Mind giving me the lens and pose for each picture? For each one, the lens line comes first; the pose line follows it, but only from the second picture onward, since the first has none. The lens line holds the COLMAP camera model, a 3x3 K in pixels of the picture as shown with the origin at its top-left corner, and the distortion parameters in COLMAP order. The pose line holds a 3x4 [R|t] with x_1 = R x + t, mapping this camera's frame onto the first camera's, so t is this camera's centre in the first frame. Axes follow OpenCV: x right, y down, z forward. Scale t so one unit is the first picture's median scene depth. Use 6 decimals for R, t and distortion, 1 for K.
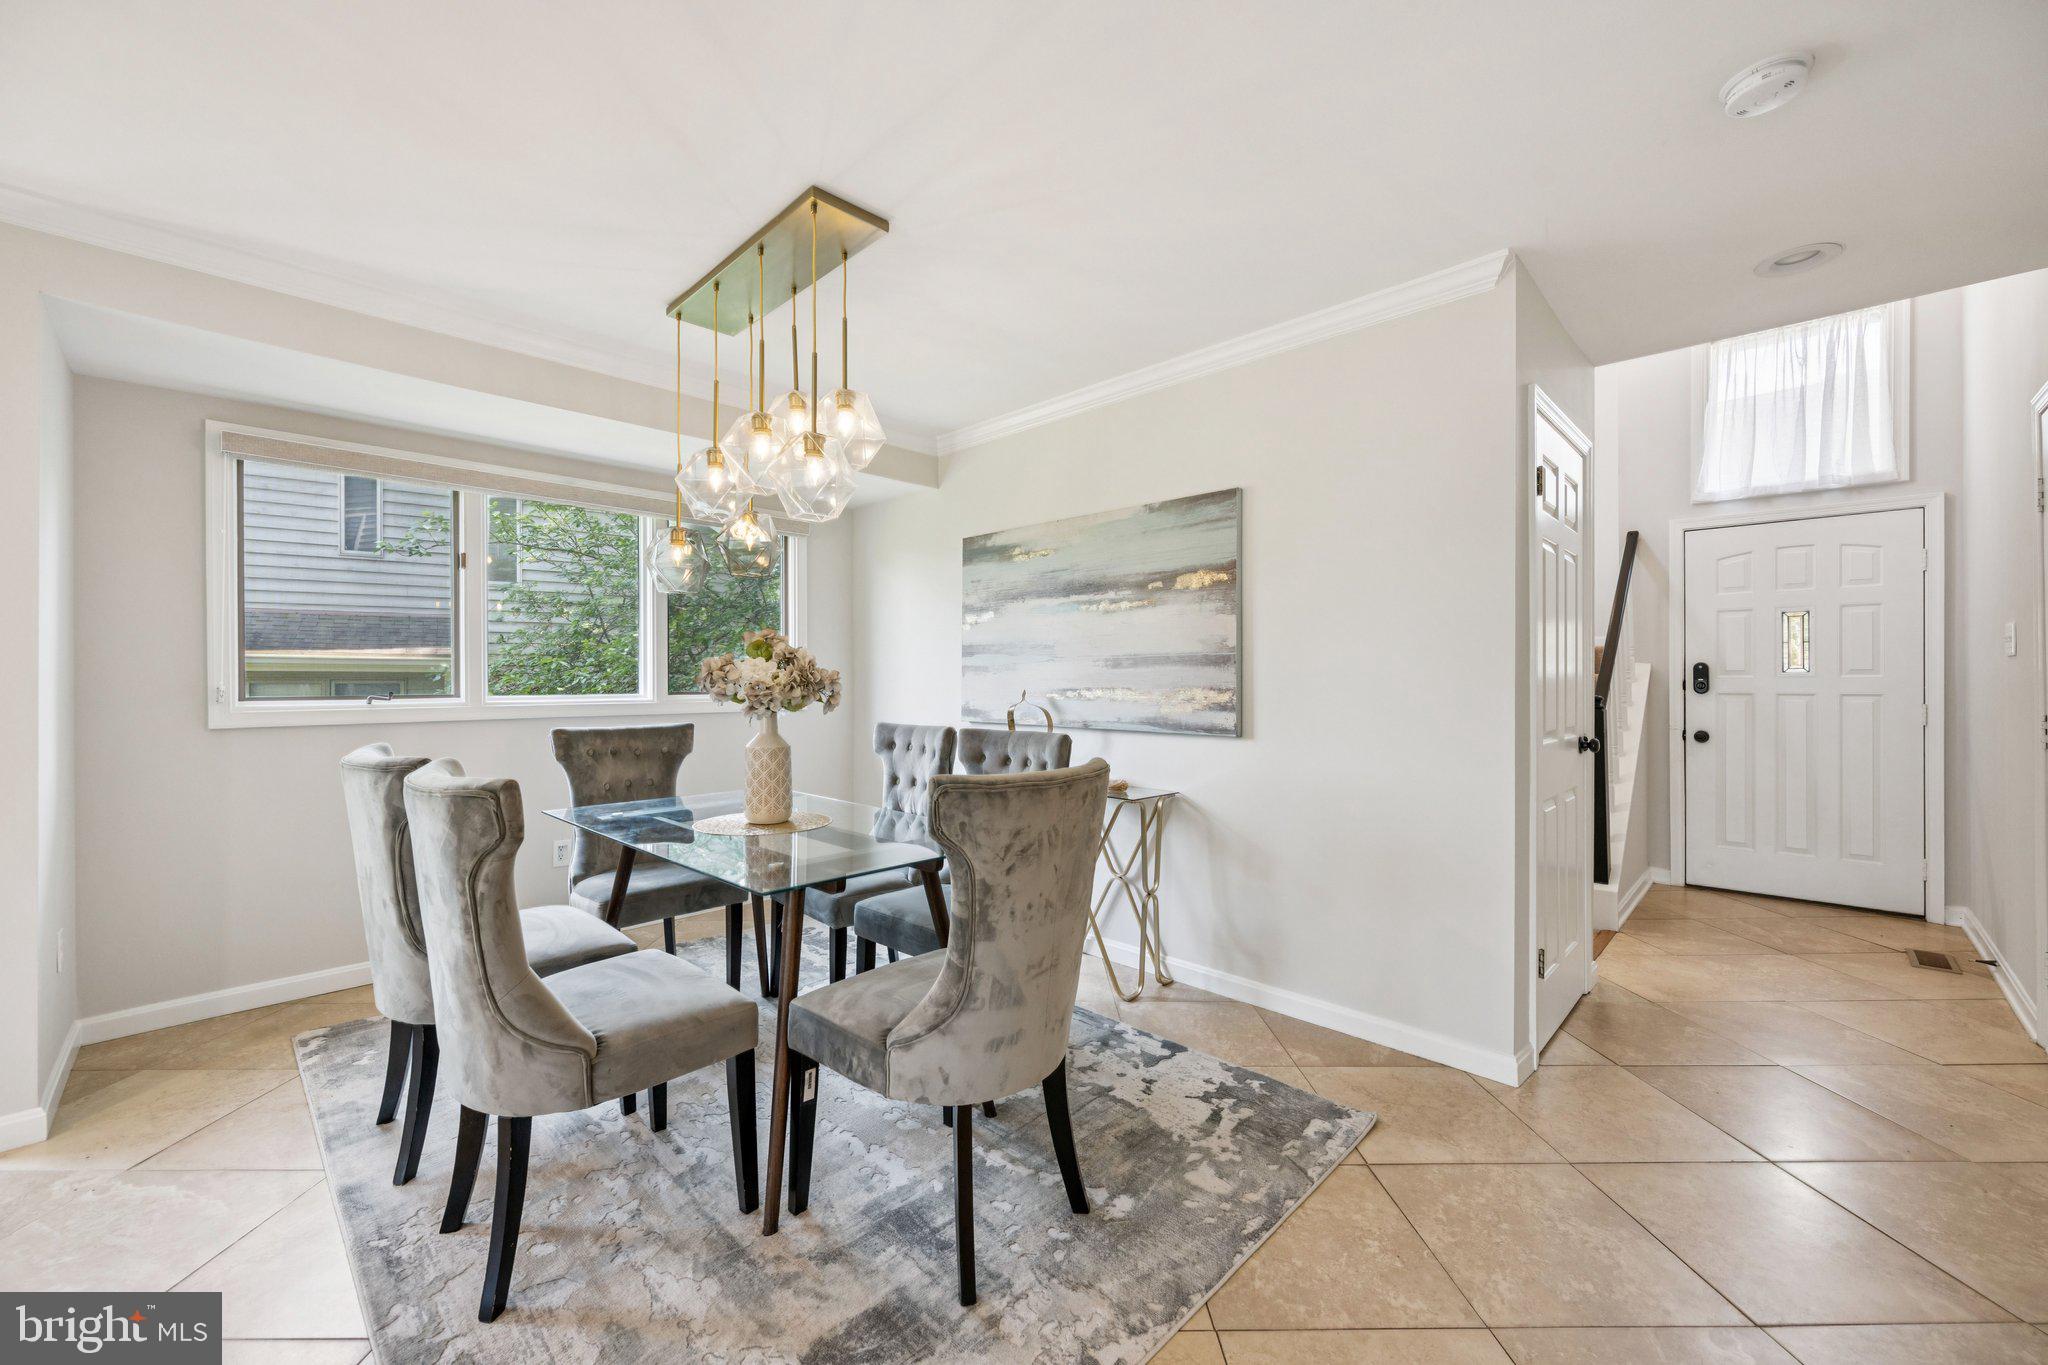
lens RADIAL K [[810.1, 0, 1028.7], [0, 810.1, 682.3], [0, 0, 1]] dist [0.000433, -0.000577]
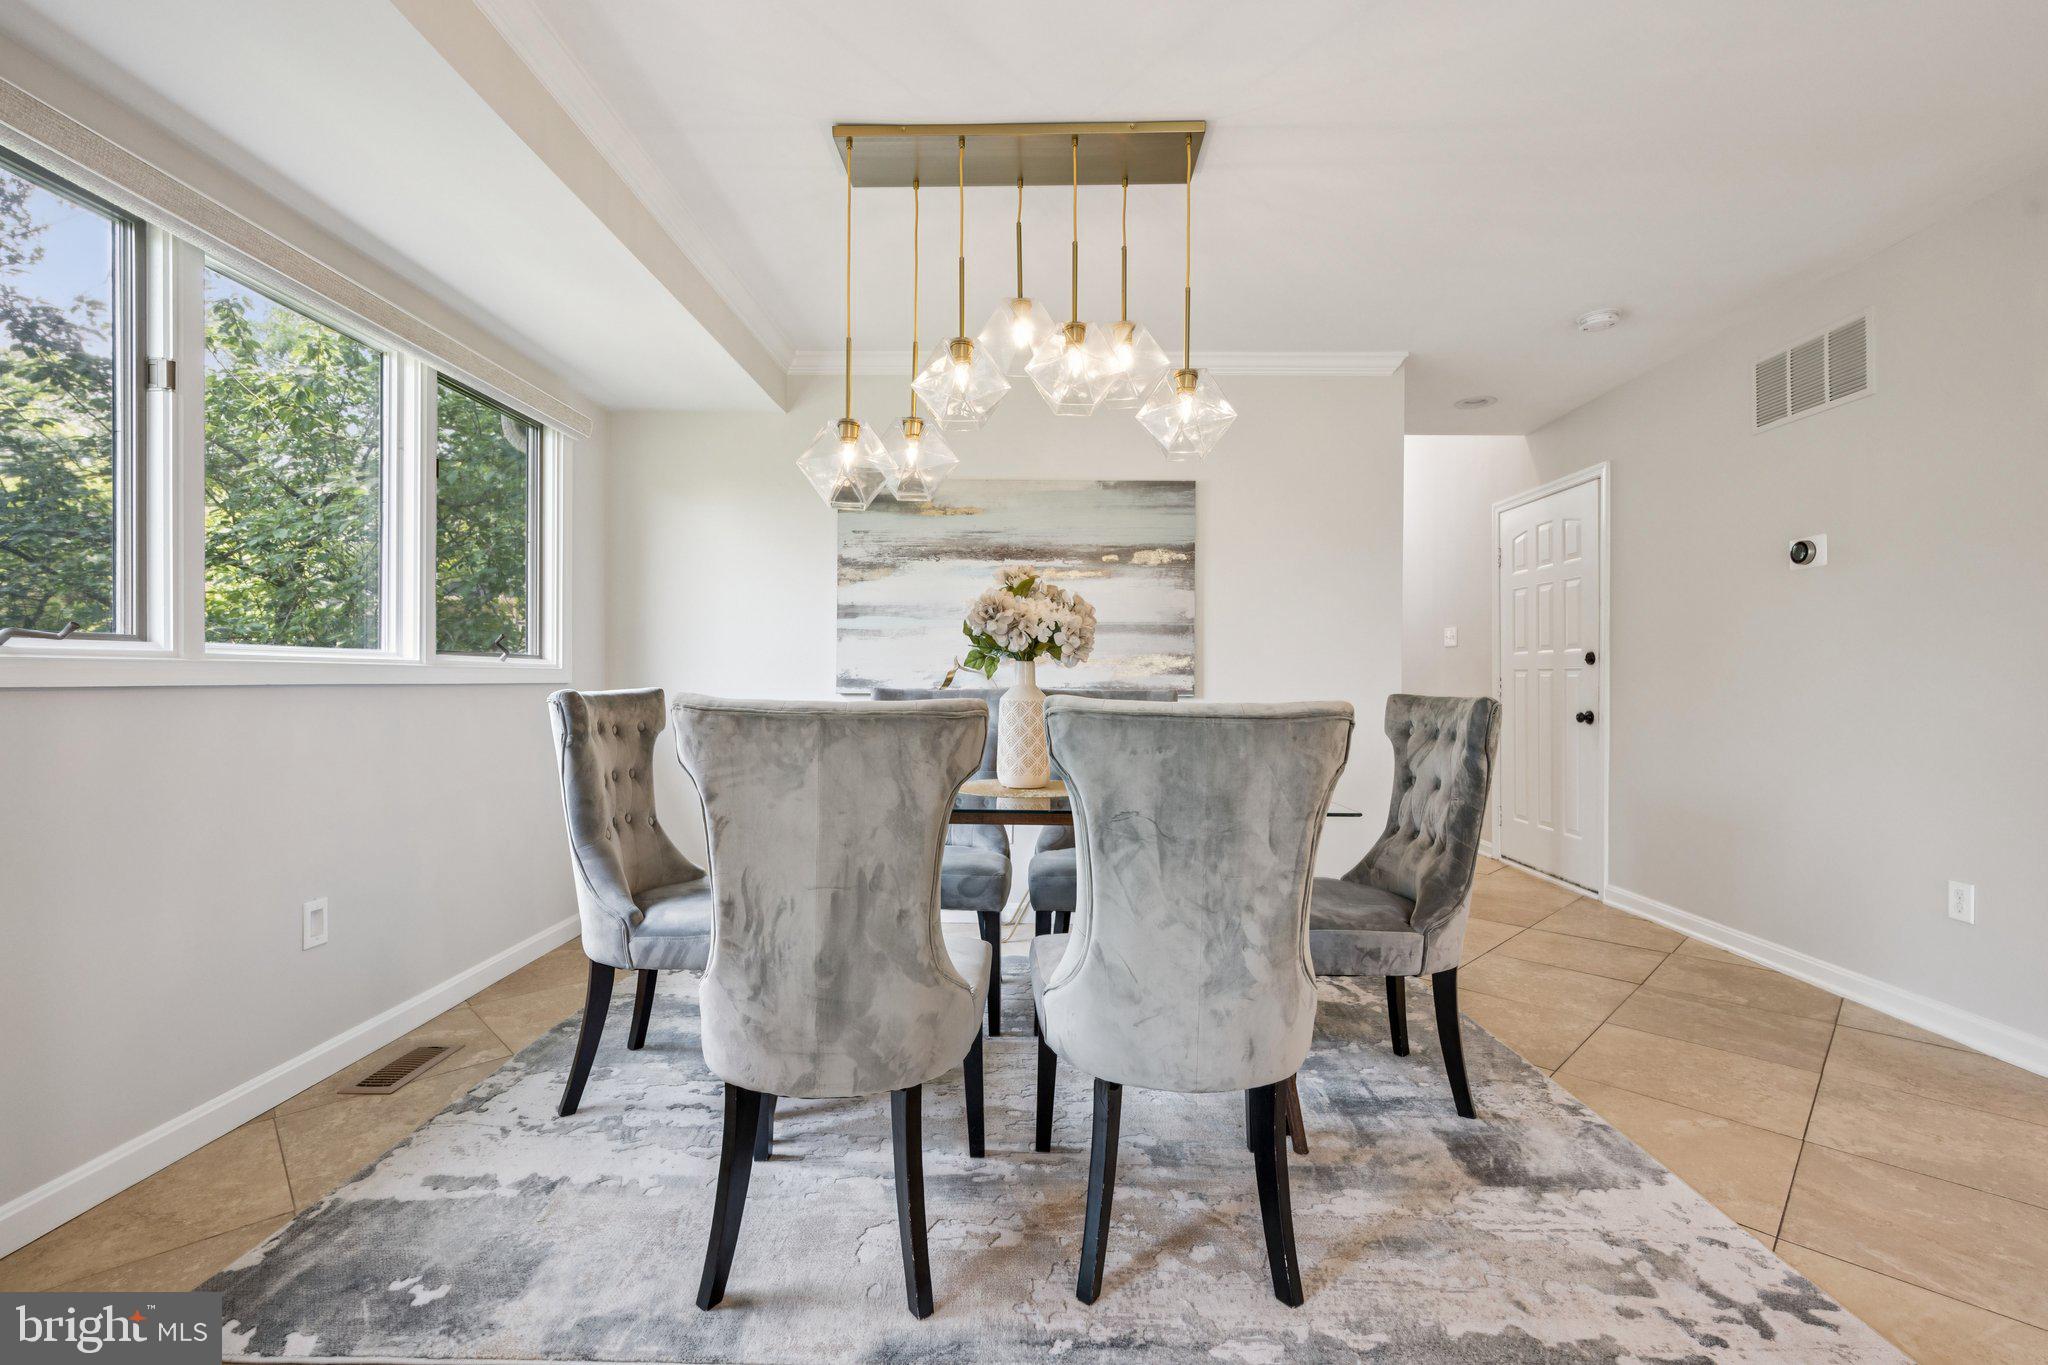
lens RADIAL K [[887.2, 0, 1035.3], [0, 887.2, 675.8], [0, 0, 1]] dist [0.001008, 0.000302]
pose [[0.724885, 0.008627, 0.688816, -0.728434], [-0.003711, 0.999956, -0.008619, 0.046447], [-0.688860, 0.003692, 0.724885, 0.223863]]
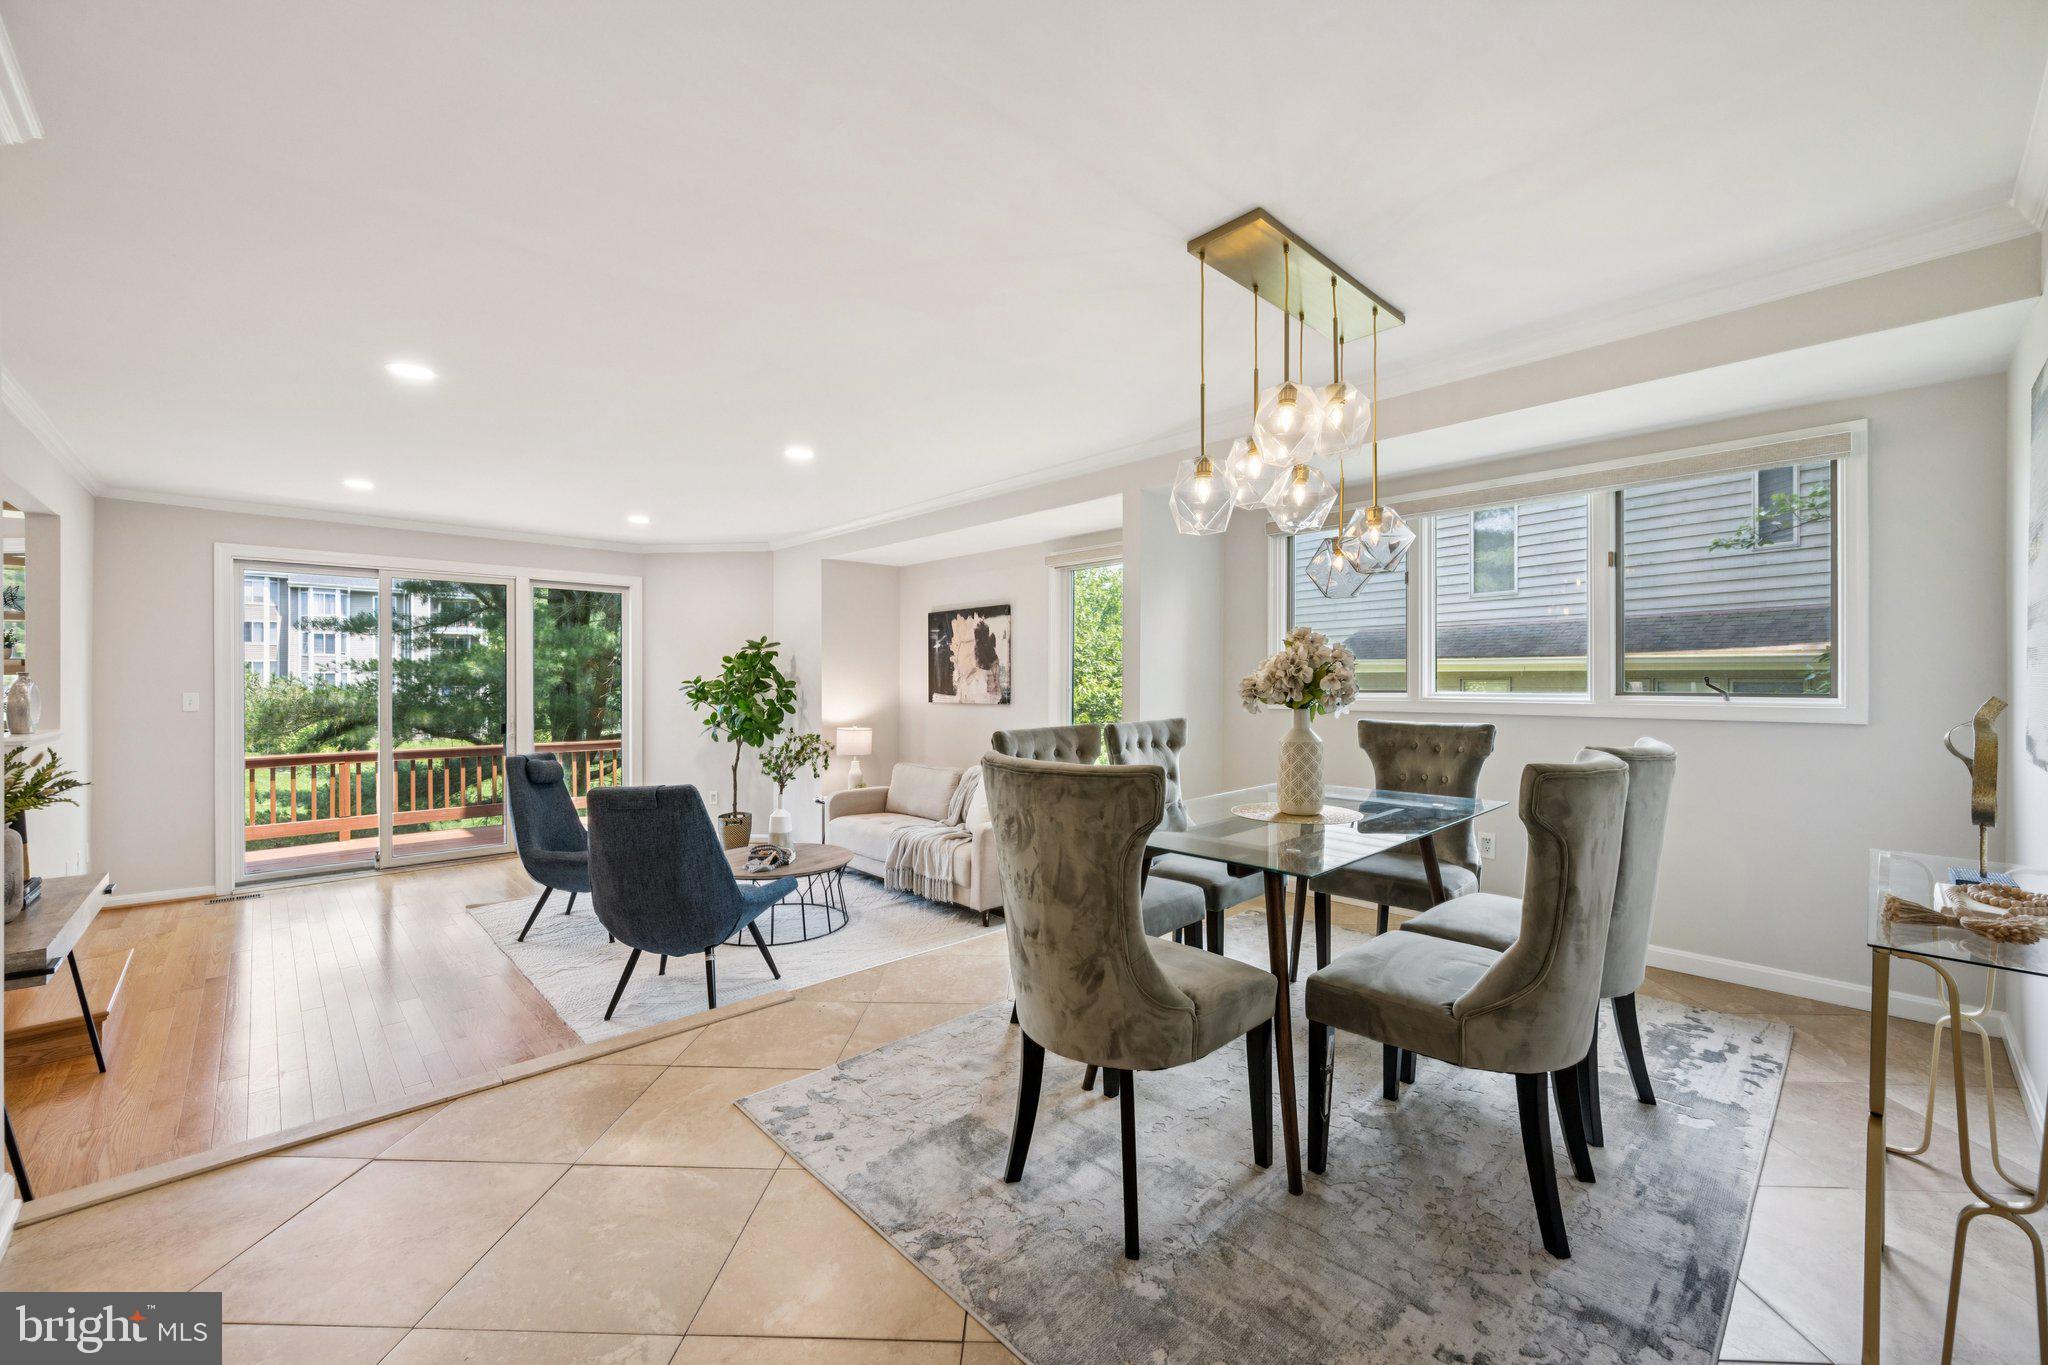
lens RADIAL K [[810.1, 0, 1025.3], [0, 810.1, 678.7], [0, 0, 1]] dist [0.000433, -0.000577]
pose [[-0.049087, -0.000109, -0.998795, 0.560801], [-0.002551, 0.999997, 0.000016, -0.001122], [0.998791, 0.002549, -0.049087, 0.521647]]
